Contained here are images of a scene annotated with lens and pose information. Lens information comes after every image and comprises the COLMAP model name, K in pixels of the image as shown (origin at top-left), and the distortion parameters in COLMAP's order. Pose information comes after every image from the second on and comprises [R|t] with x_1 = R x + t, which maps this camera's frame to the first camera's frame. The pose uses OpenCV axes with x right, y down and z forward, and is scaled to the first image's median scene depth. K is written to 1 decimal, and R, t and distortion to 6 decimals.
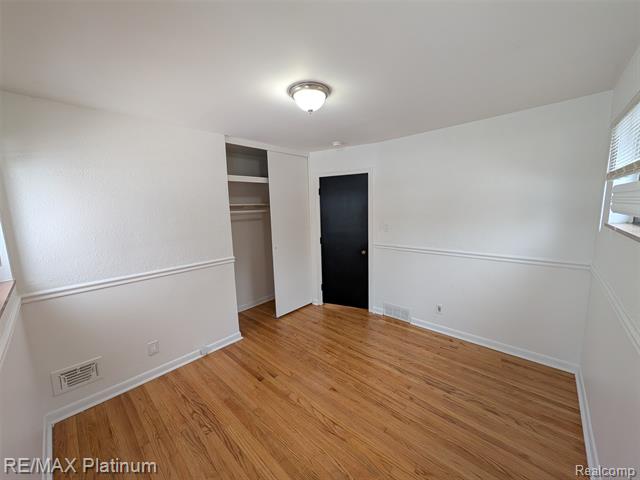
lens RADIAL K [[244.1, 0, 320.8], [0, 244.1, 240.1], [0, 0, 1]] dist [0.000431, 0.000089]
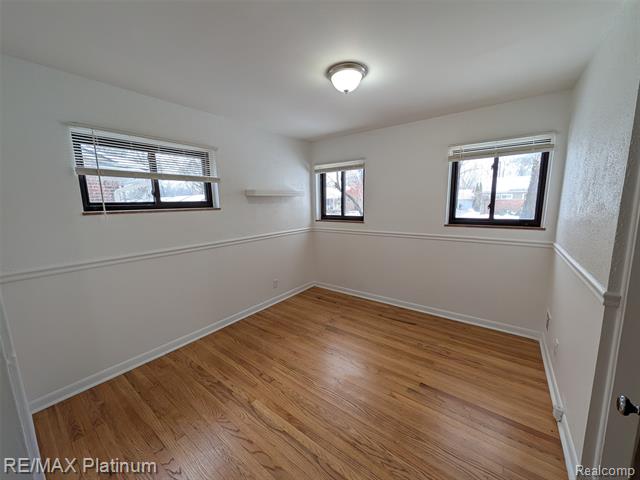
lens RADIAL K [[244.1, 0, 320.8], [0, 244.1, 240.1], [0, 0, 1]] dist [0.000431, 0.000089]
pose [[-0.994046, 0.065420, -0.087142, 0.164304], [0.037162, 0.955309, 0.293264, -0.195182], [0.102433, 0.288279, -0.952052, 1.806139]]
